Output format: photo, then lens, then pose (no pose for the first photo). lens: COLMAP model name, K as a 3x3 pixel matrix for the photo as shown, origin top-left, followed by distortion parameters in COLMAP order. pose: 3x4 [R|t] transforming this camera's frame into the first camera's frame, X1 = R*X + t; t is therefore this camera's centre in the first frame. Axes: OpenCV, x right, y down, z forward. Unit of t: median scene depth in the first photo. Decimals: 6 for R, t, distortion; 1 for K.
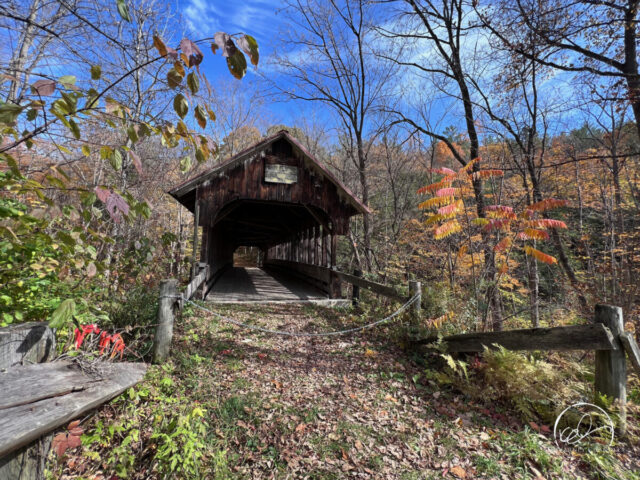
lens RADIAL K [[258.7, 0, 320.9], [0, 258.7, 238.9], [0, 0, 1]] dist [0.010077, 0.000479]
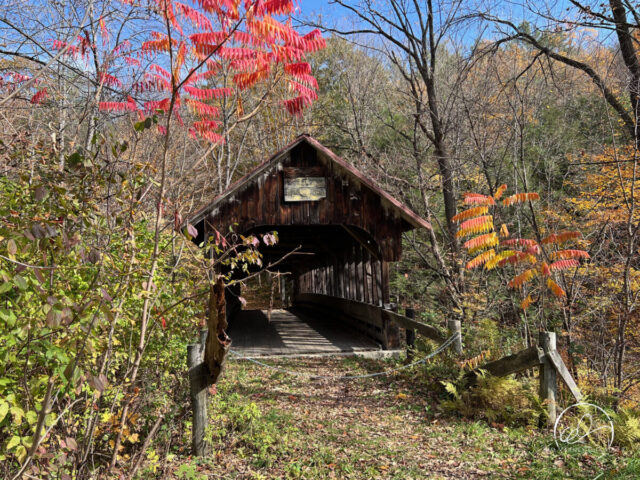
lens RADIAL K [[530.5, 0, 320.6], [0, 530.5, 239.7], [0, 0, 1]] dist [0.083267, 0.001120]
pose [[0.984274, -0.072503, -0.161085, 0.137543], [0.071060, 0.997364, -0.014710, -0.073276], [0.161727, 0.003032, 0.986831, -0.553484]]
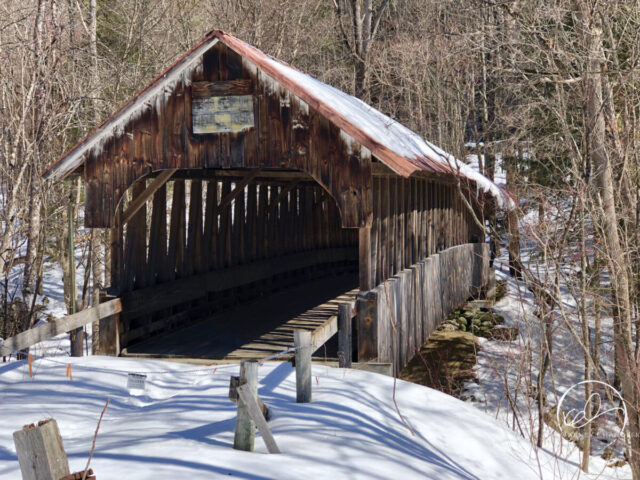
lens RADIAL K [[1073.1, 0, 320.8], [0, 1073.1, 237.9], [0, 0, 1]] dist [0.019837, 0.000000]
pose [[0.869357, -0.027590, -0.493414, 1.036549], [0.075141, 0.994211, 0.076799, -0.157017], [0.488439, -0.103841, 0.866397, -0.745131]]
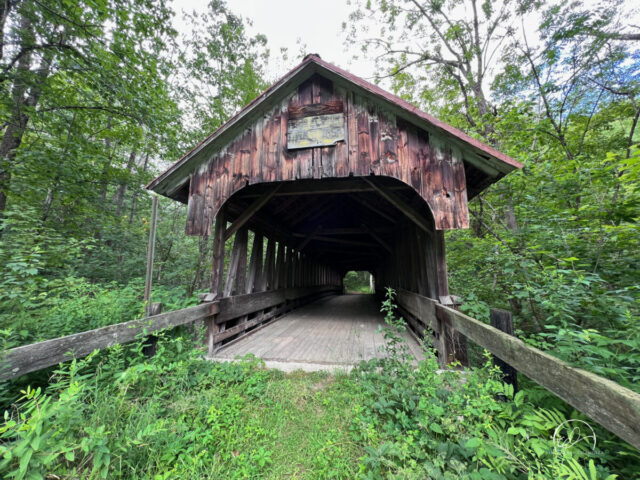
lens RADIAL K [[258.7, 0, 318.6], [0, 258.7, 237.7], [0, 0, 1]] dist [0.010077, 0.000479]
pose [[0.891104, -0.107136, -0.440970, 0.076767], [0.062341, 0.991420, -0.114894, 0.042404], [0.449496, 0.074892, 0.890137, 0.516839]]
